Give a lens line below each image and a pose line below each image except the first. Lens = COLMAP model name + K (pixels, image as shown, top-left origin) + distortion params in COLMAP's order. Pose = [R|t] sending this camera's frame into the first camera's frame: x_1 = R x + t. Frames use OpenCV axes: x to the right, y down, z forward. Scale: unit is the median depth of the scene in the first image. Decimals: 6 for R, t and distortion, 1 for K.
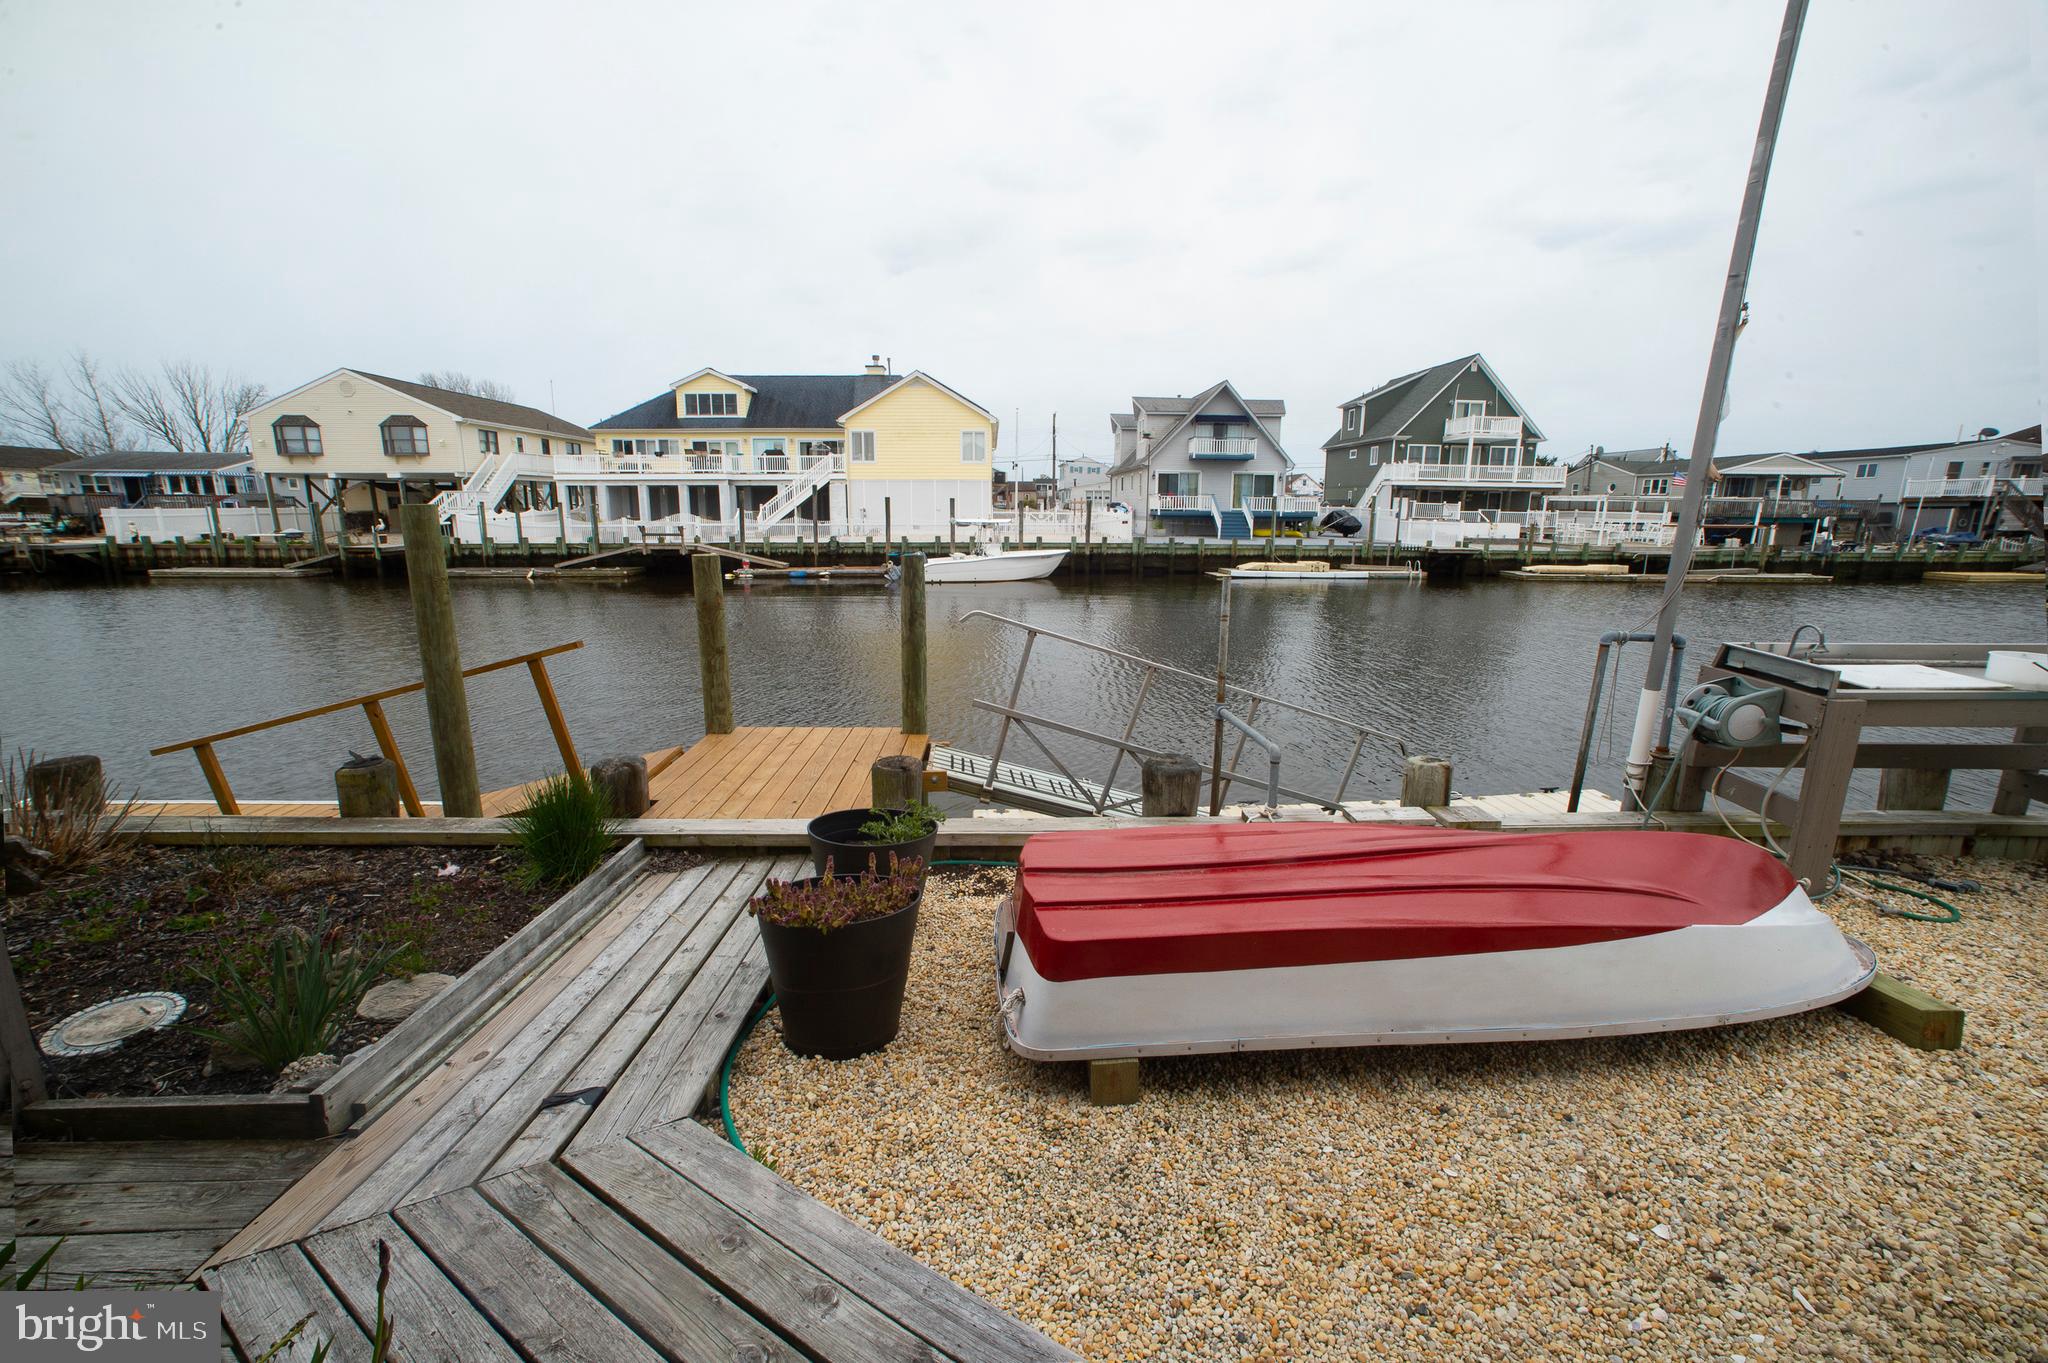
lens RADIAL K [[818.6, 0, 1020.8], [0, 818.6, 673.4], [0, 0, 1]] dist [-0.048226, 0.021007]
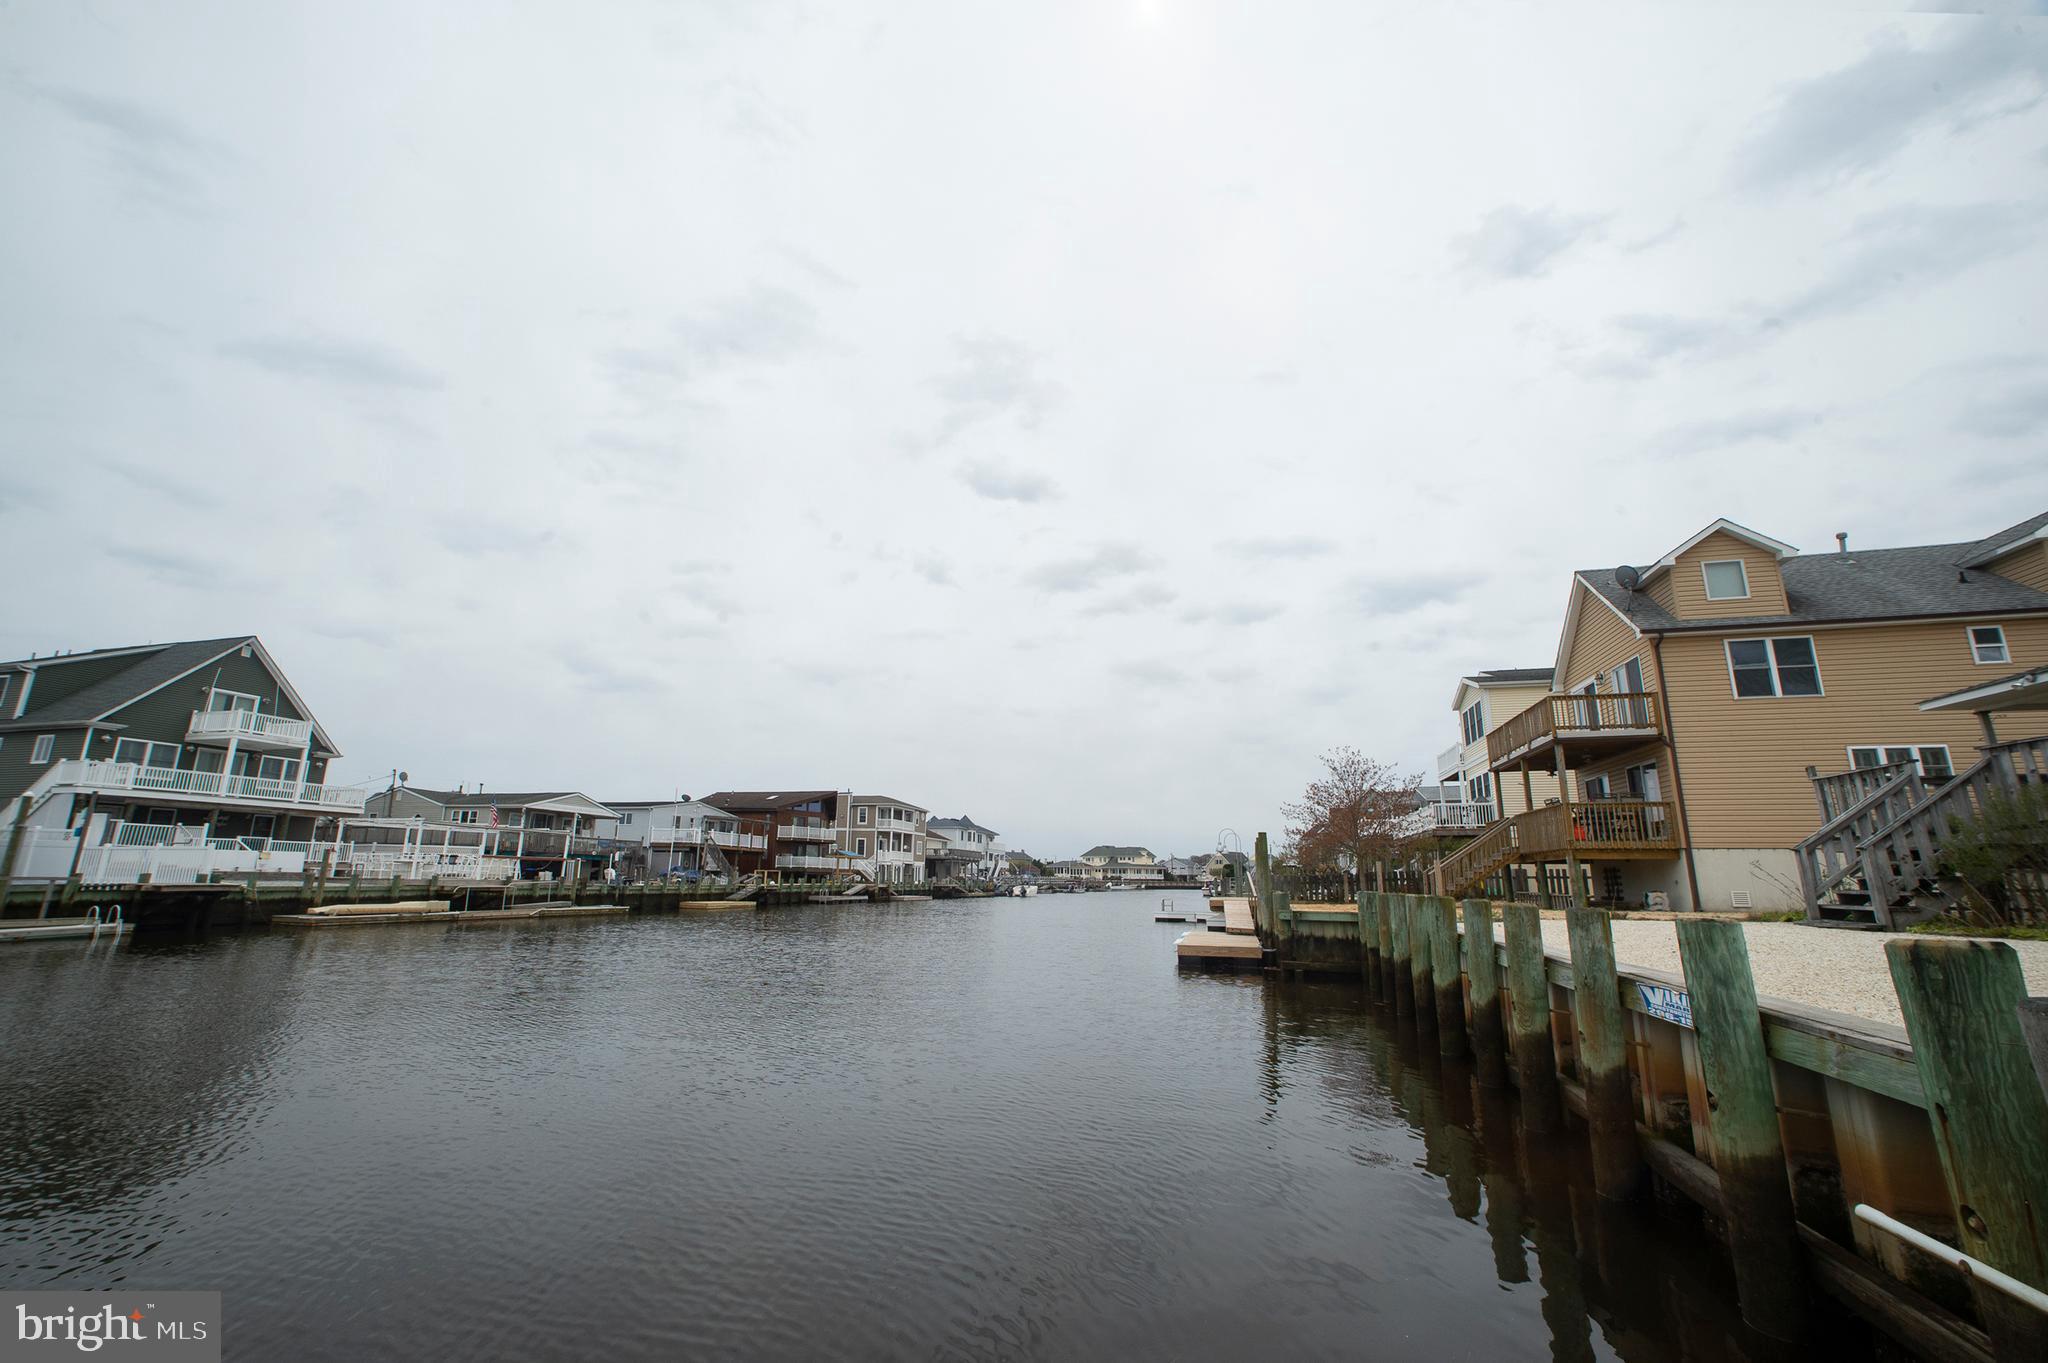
lens RADIAL K [[845.8, 0, 1017.7], [0, 845.8, 691.1], [0, 0, 1]] dist [-0.052291, 0.024077]
pose [[0.300546, 0.204053, 0.931683, 0.077133], [0.178505, 0.947551, -0.265111, -0.006739], [-0.936914, 0.245988, 0.248358, 0.155488]]
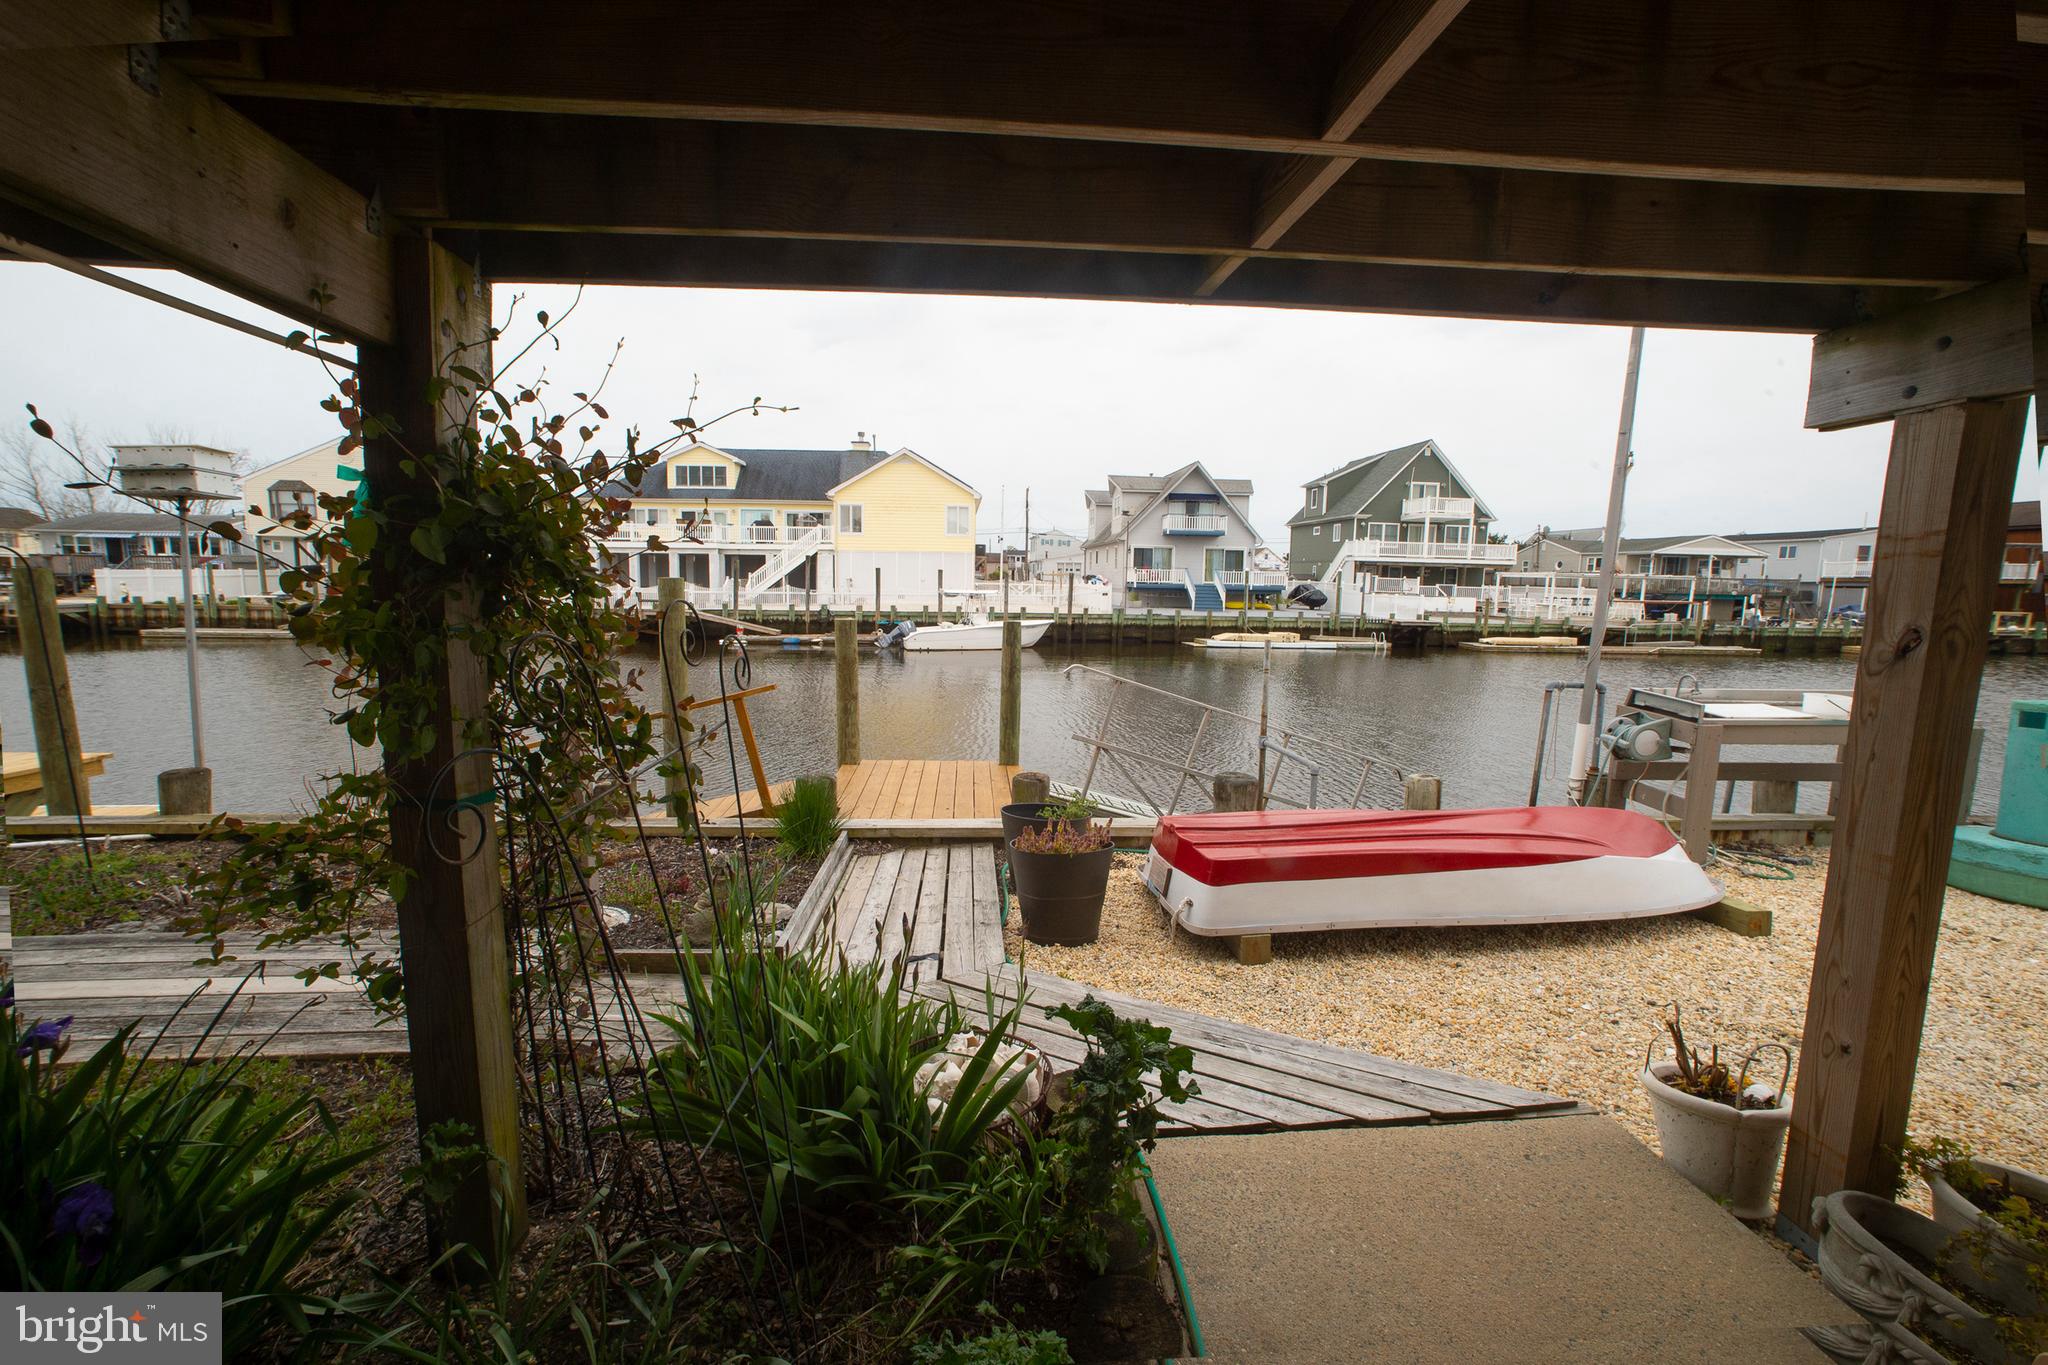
lens RADIAL K [[827.1, 0, 1015.0], [0, 827.1, 678.2], [0, 0, 1]] dist [-0.051077, 0.021524]
pose [[0.999287, 0.006313, 0.037236, -0.023885], [-0.003334, 0.996826, -0.079540, 0.005976], [-0.037620, 0.079359, 0.996136, -0.035631]]
